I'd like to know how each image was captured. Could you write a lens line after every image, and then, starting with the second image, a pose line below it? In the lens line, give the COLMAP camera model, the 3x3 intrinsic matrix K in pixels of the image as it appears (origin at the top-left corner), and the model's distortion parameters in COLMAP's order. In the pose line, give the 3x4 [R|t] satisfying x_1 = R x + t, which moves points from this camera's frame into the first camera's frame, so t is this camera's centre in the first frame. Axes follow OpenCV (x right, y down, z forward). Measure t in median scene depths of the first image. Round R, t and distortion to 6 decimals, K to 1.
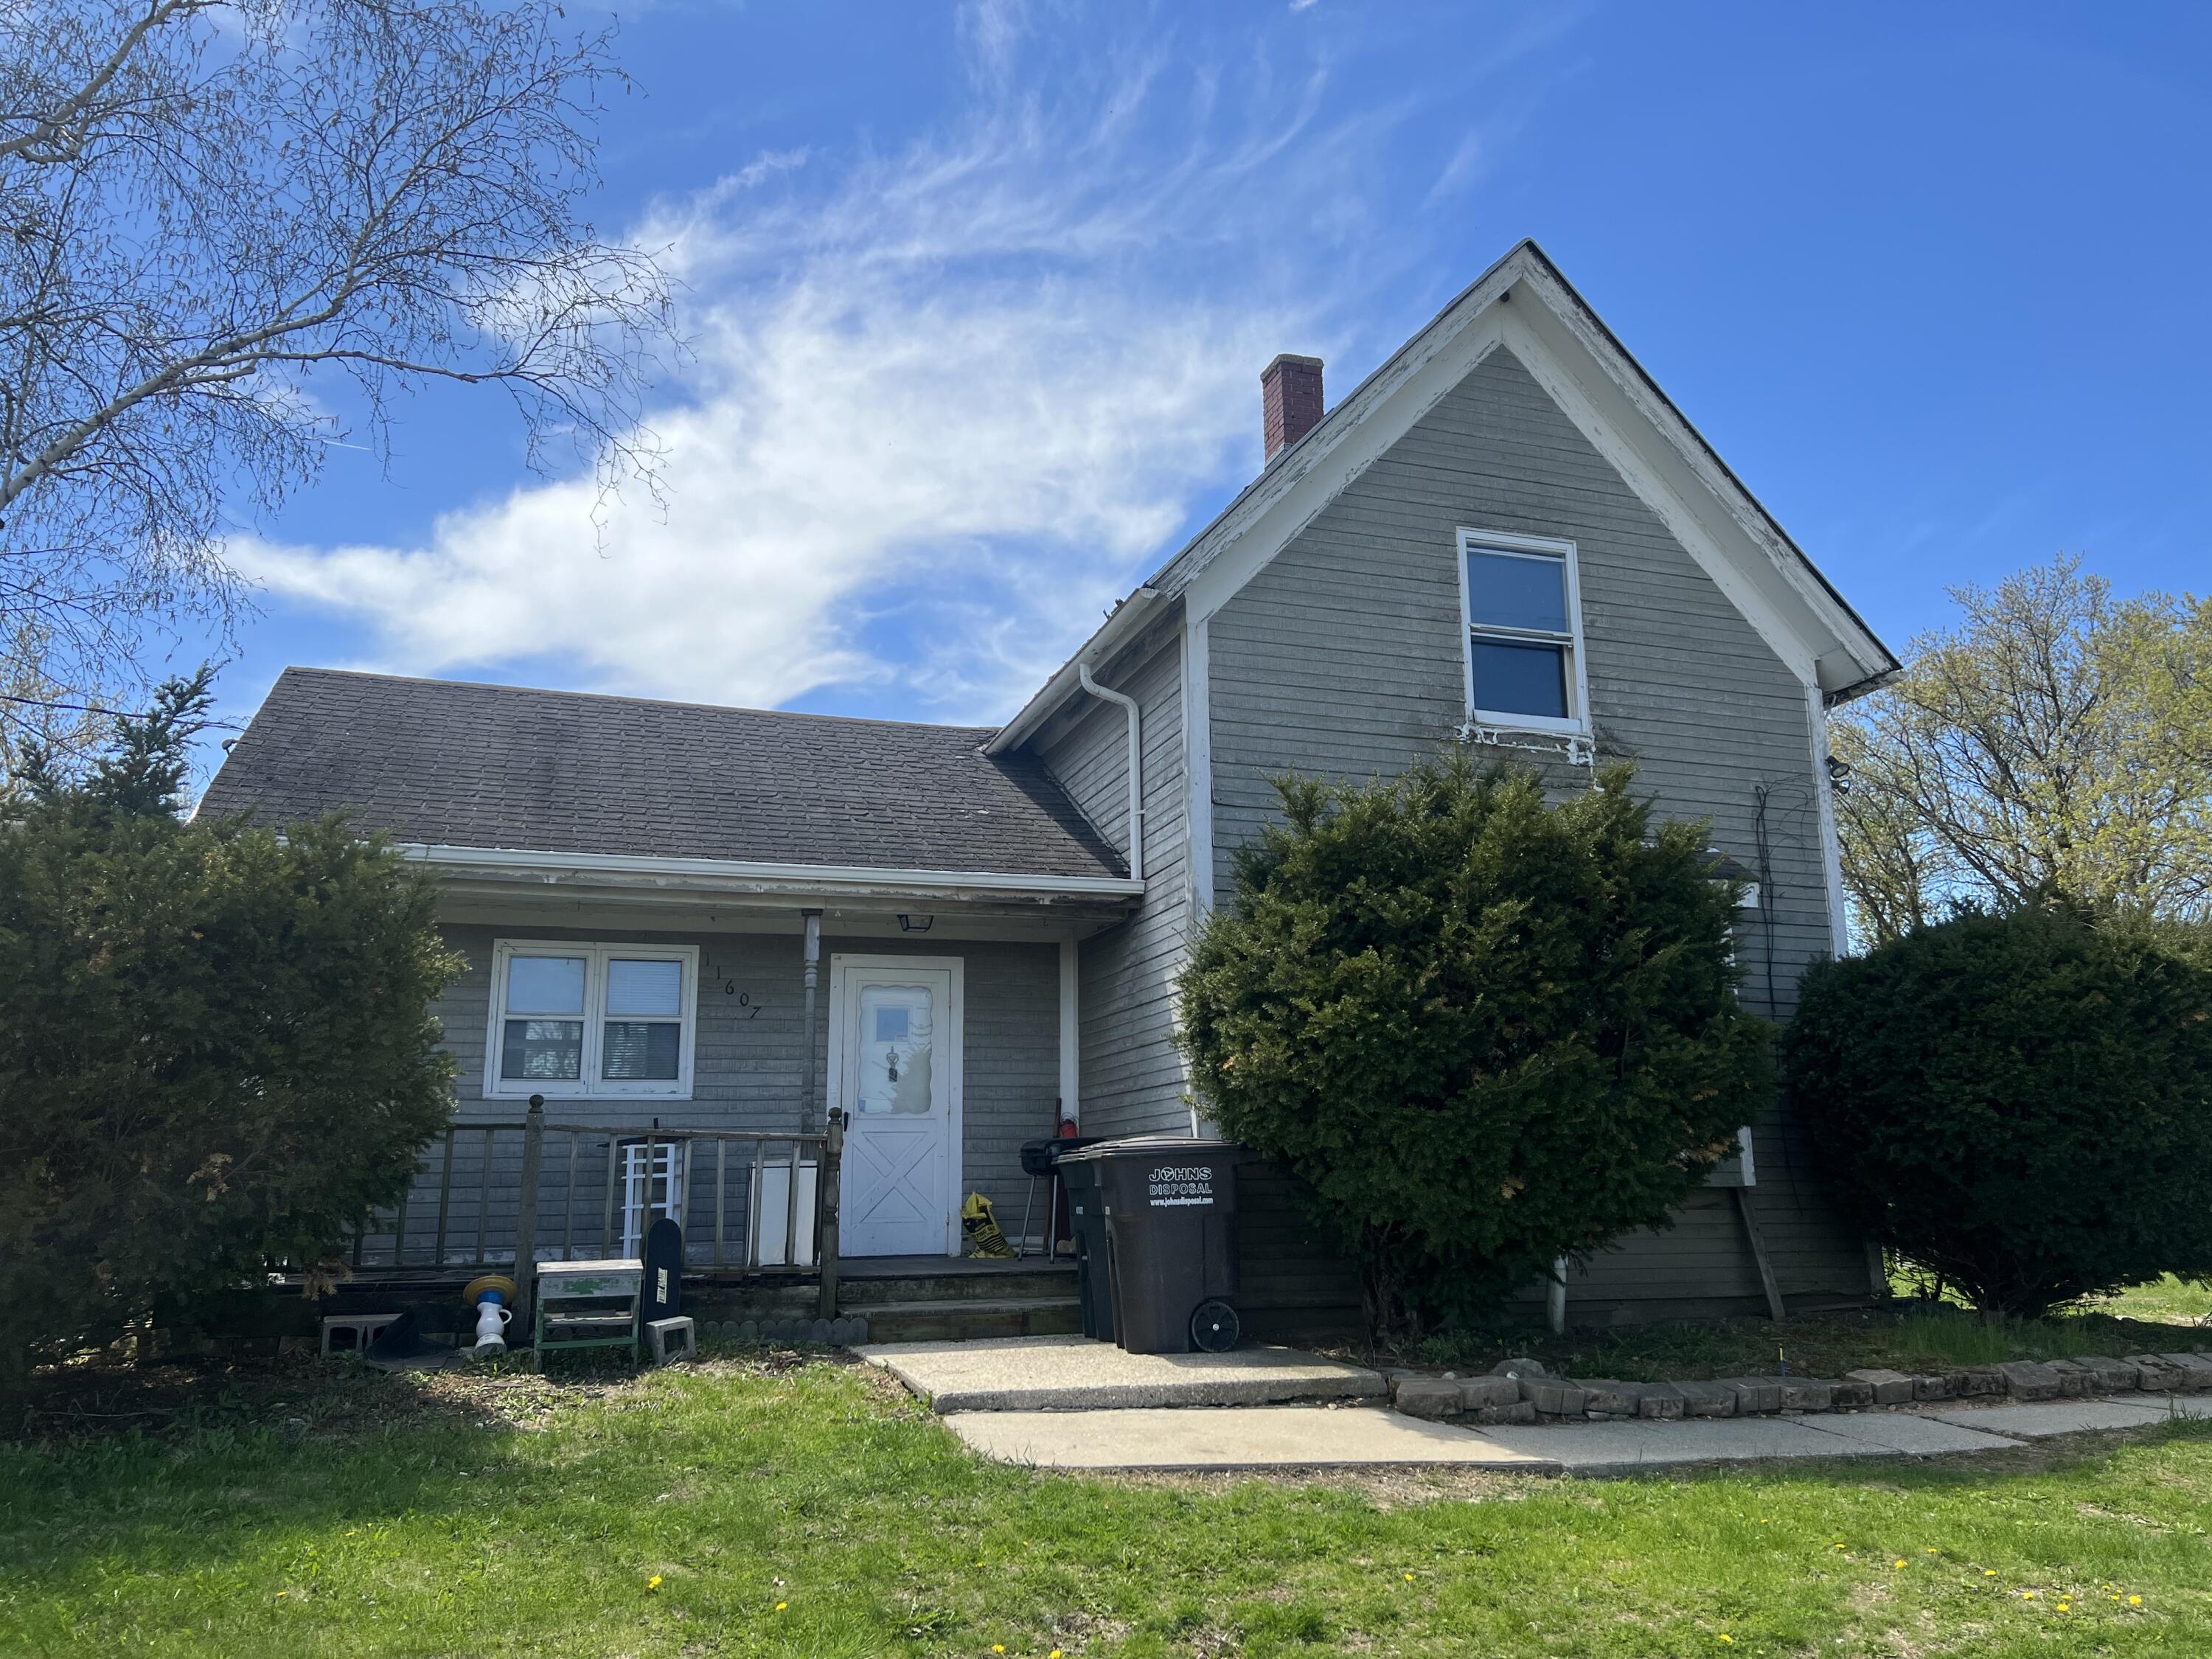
lens RADIAL K [[1639.3, 0, 1111.4], [0, 1639.3, 842.4], [0, 0, 1]] dist [0.039042, -0.046837]
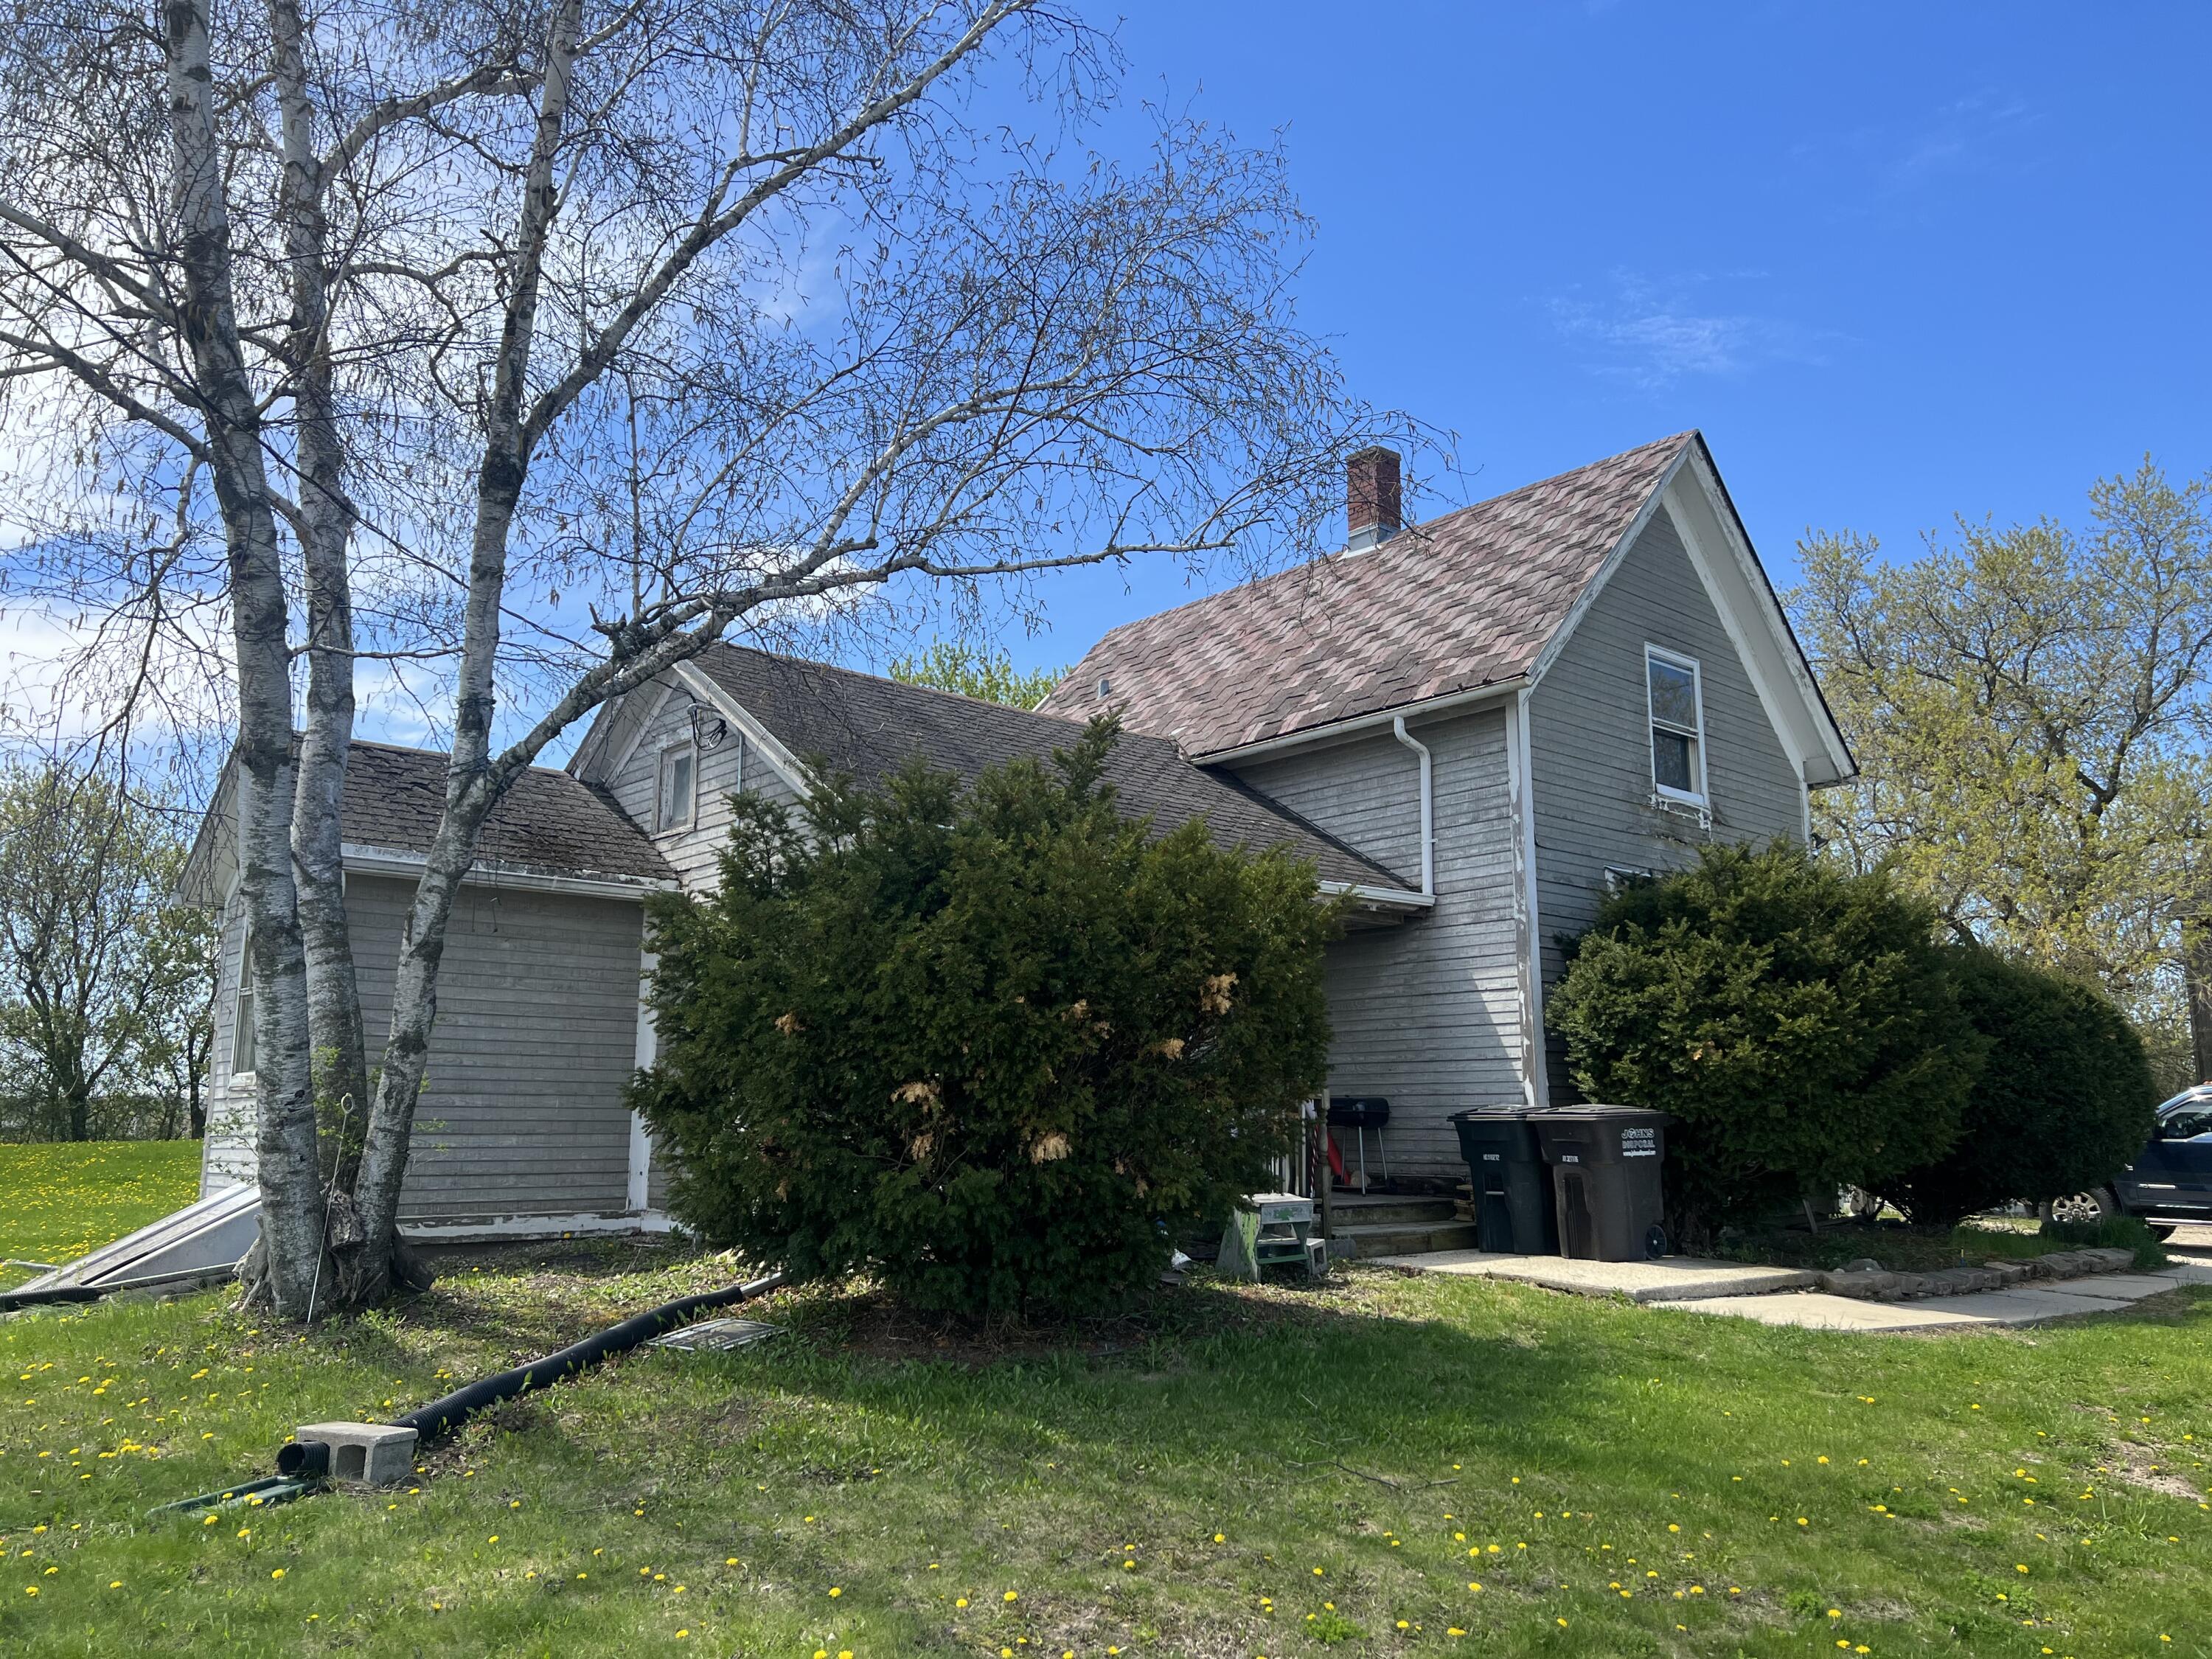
lens RADIAL K [[1639.3, 0, 1111.4], [0, 1639.3, 842.4], [0, 0, 1]] dist [0.039042, -0.046837]
pose [[0.921758, 0.075151, 0.380413, -0.680913], [-0.090764, 0.995601, 0.023243, -0.023952], [-0.376993, -0.055952, 0.924525, -0.069125]]
